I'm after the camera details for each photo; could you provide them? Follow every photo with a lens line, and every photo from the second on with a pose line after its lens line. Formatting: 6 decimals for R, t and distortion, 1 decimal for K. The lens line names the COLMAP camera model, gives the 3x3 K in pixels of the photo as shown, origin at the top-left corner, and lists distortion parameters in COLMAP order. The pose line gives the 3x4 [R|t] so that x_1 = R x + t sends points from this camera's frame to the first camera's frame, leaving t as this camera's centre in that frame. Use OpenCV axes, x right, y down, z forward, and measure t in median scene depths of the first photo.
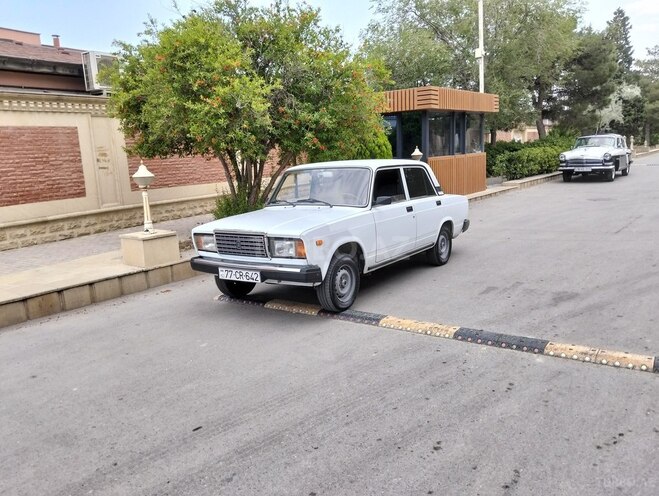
lens RADIAL K [[515.9, 0, 329.5], [0, 515.9, 248.0], [0, 0, 1]] dist [0.090220, -0.203306]
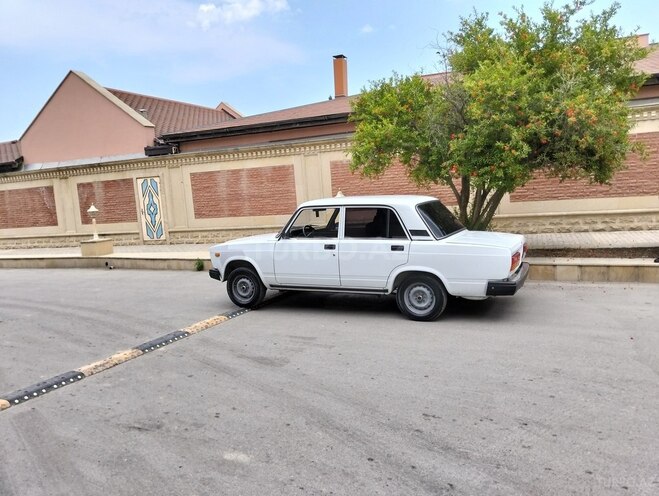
lens RADIAL K [[515.1, 0, 329.5], [0, 515.1, 248.0], [0, 0, 1]] dist [0.080800, -0.206604]
pose [[0.152484, 0.154854, -0.976099, 1.353478], [-0.119281, 0.983312, 0.137365, -0.248562], [0.981081, 0.095484, 0.168411, 0.938989]]
